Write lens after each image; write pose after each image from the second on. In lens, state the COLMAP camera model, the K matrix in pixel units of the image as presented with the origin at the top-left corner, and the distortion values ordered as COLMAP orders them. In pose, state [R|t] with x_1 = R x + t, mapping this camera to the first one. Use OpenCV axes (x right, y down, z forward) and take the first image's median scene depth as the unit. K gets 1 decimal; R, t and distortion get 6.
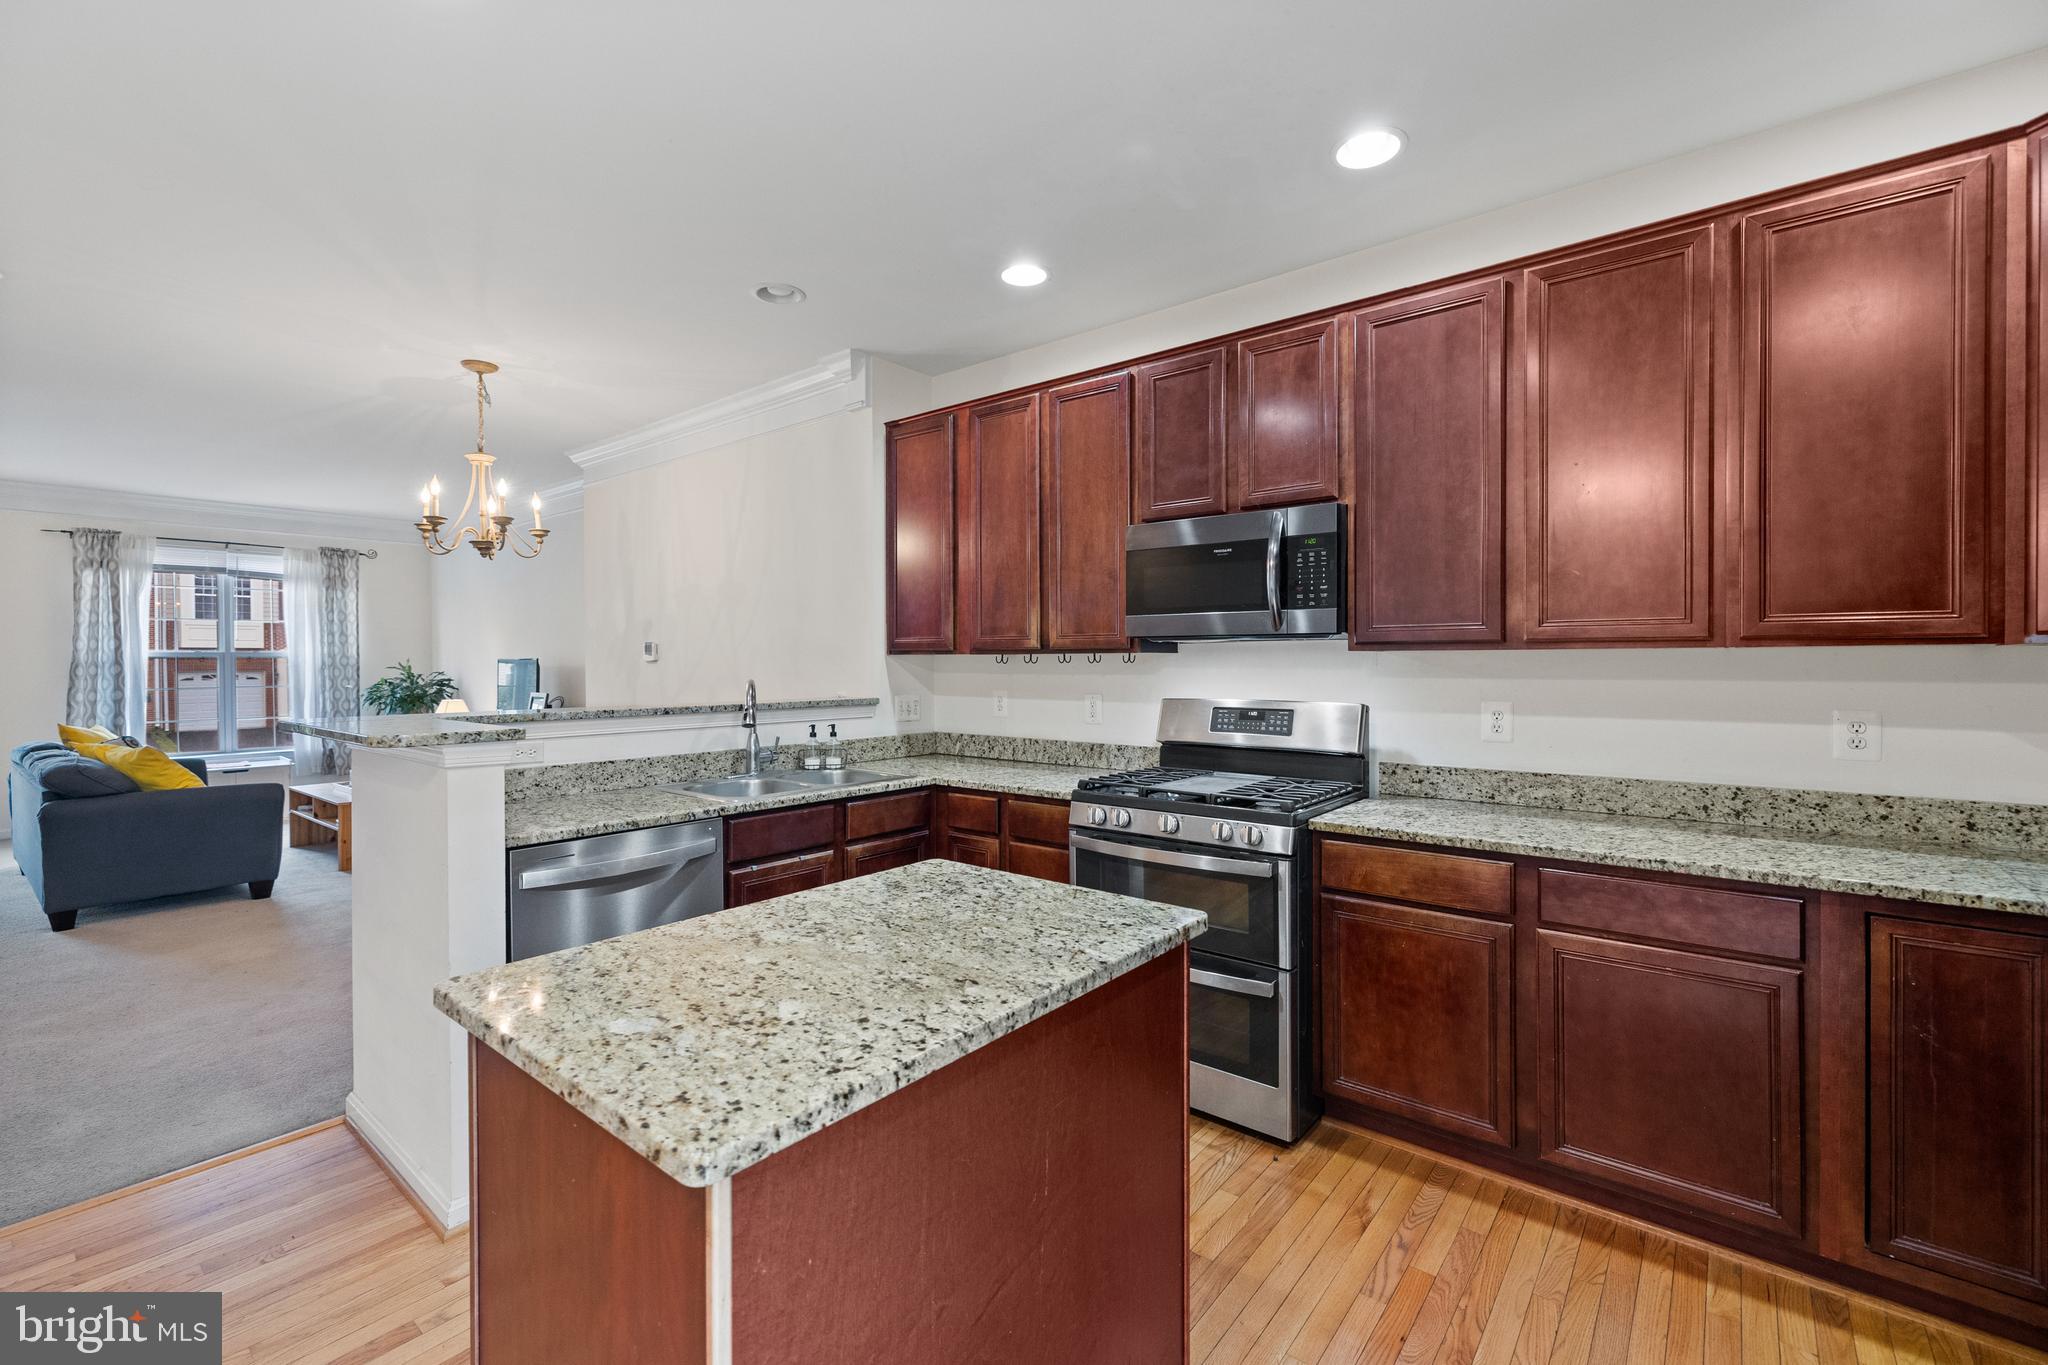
lens RADIAL K [[887.6, 0, 1033.0], [0, 887.6, 660.7], [0, 0, 1]] dist [0.000543, 0.000971]
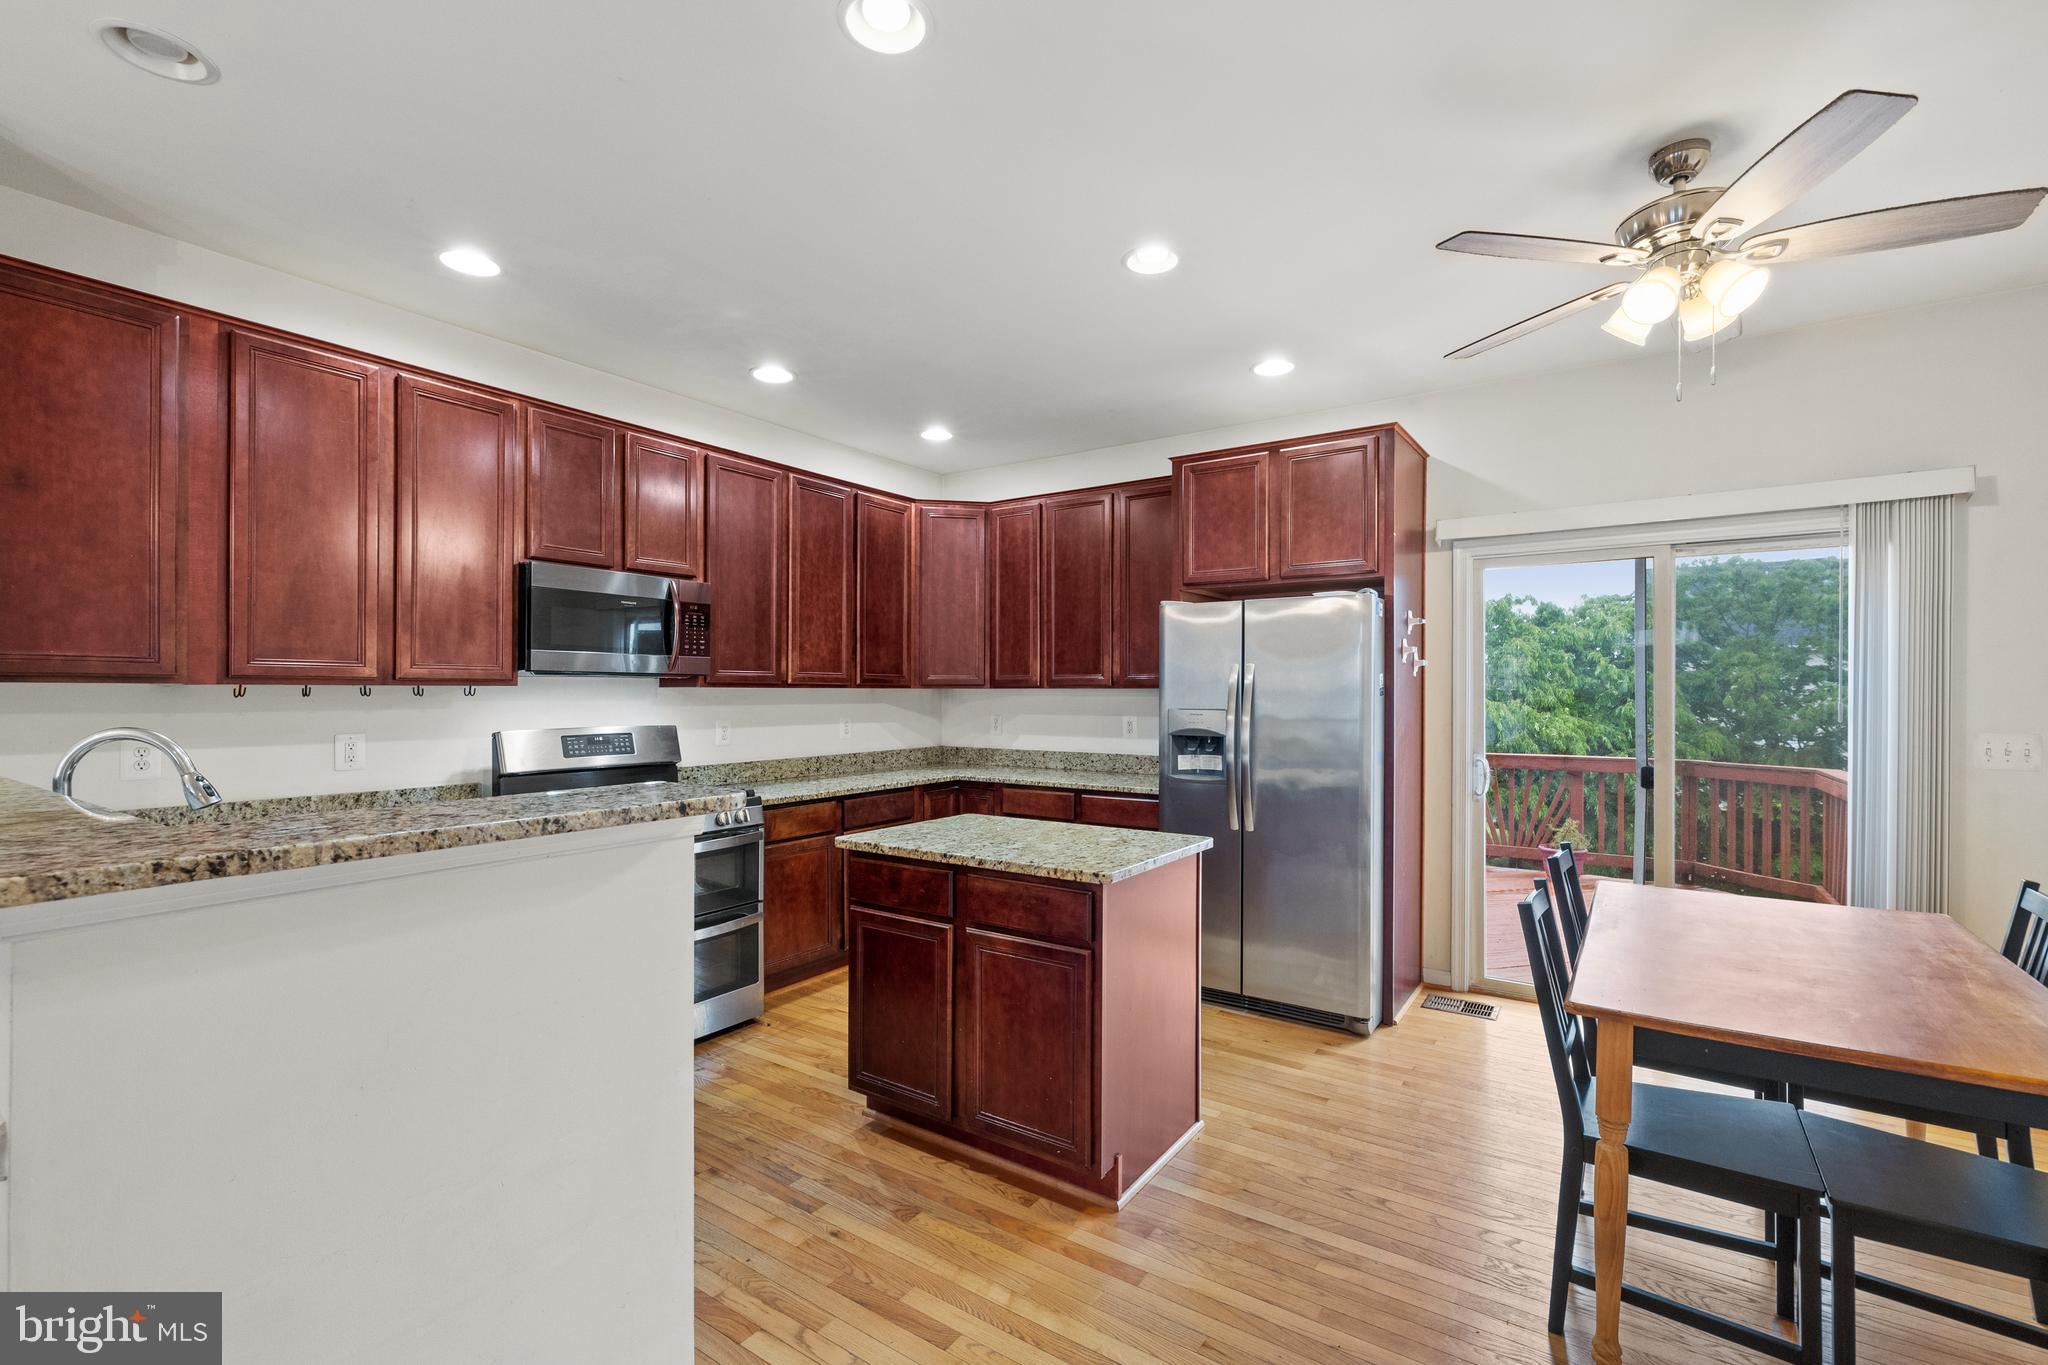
lens RADIAL K [[887.6, 0, 1041.2], [0, 887.6, 693.3], [0, 0, 1]] dist [0.000543, 0.000971]
pose [[-0.088707, 0.002098, 0.996056, -1.066748], [-0.001737, 0.999996, -0.002261, 0.000660], [-0.996056, -0.001931, -0.088703, 0.561829]]
